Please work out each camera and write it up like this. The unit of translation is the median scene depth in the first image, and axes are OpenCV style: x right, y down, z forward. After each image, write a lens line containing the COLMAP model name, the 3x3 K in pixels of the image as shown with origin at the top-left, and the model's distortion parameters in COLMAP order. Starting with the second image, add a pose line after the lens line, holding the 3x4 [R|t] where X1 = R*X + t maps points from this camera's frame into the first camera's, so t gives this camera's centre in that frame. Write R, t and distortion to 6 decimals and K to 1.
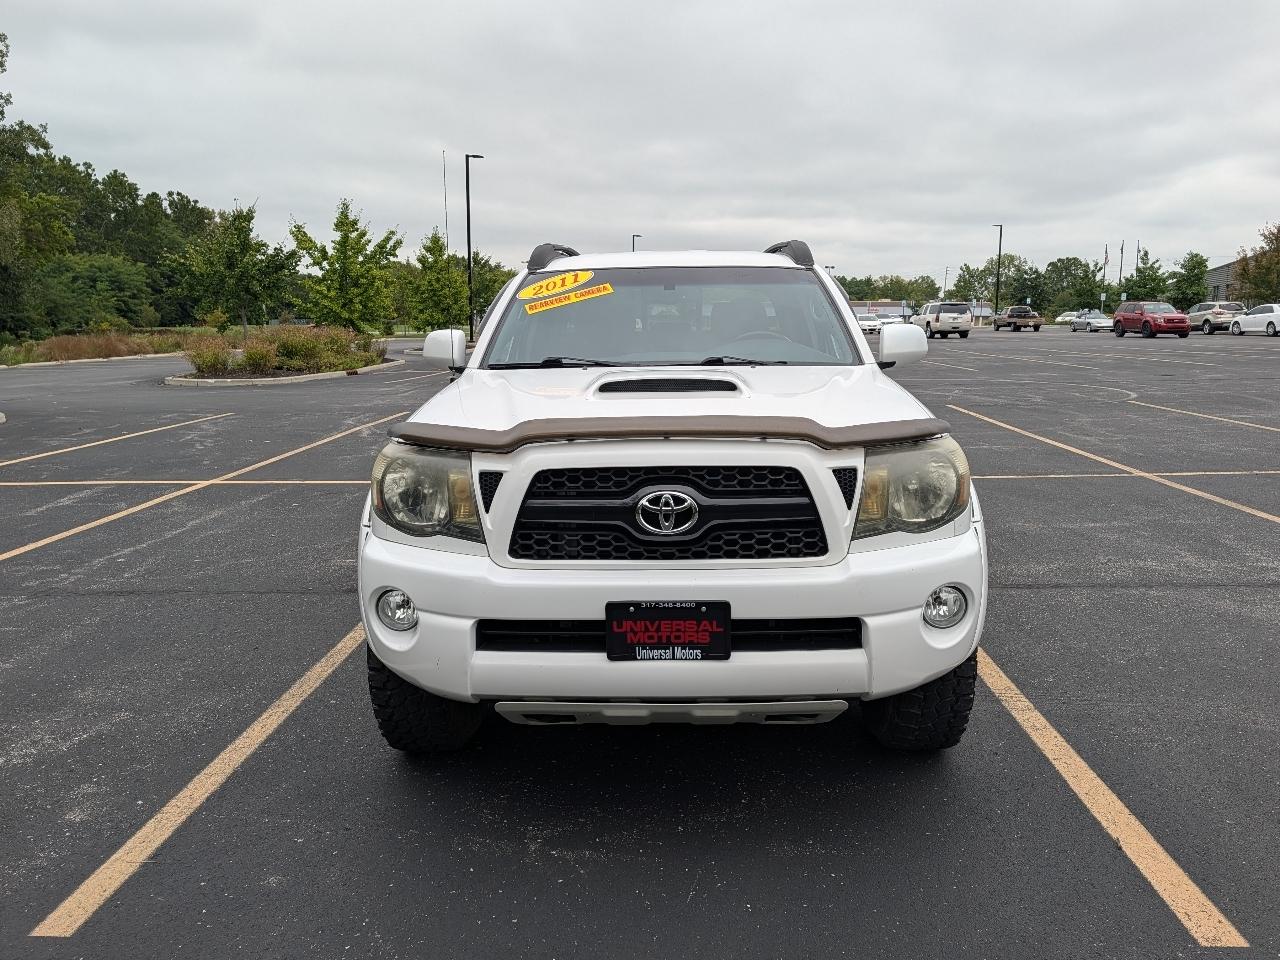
lens RADIAL K [[919.2, 0, 648.5], [0, 919.2, 457.9], [0, 0, 1]] dist [0.017468, -0.013206]
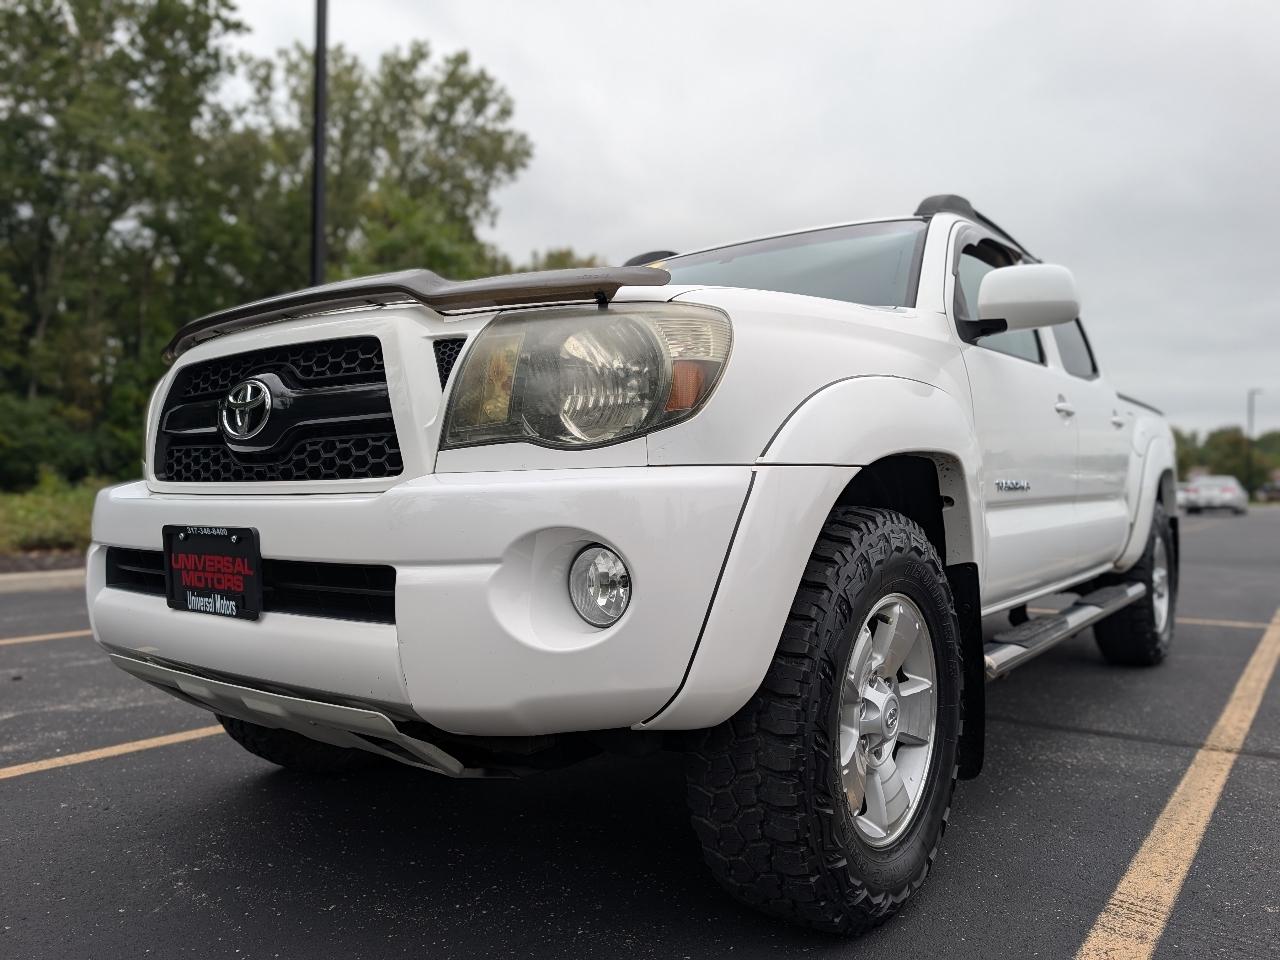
lens RADIAL K [[919.2, 0, 639.1], [0, 919.2, 488.2], [0, 0, 1]] dist [0.017468, -0.013206]
pose [[0.820368, 0.013871, -0.571668, 0.689778], [-0.099356, 0.987958, -0.118609, 0.176155], [0.563138, 0.154102, 0.811867, 0.599087]]
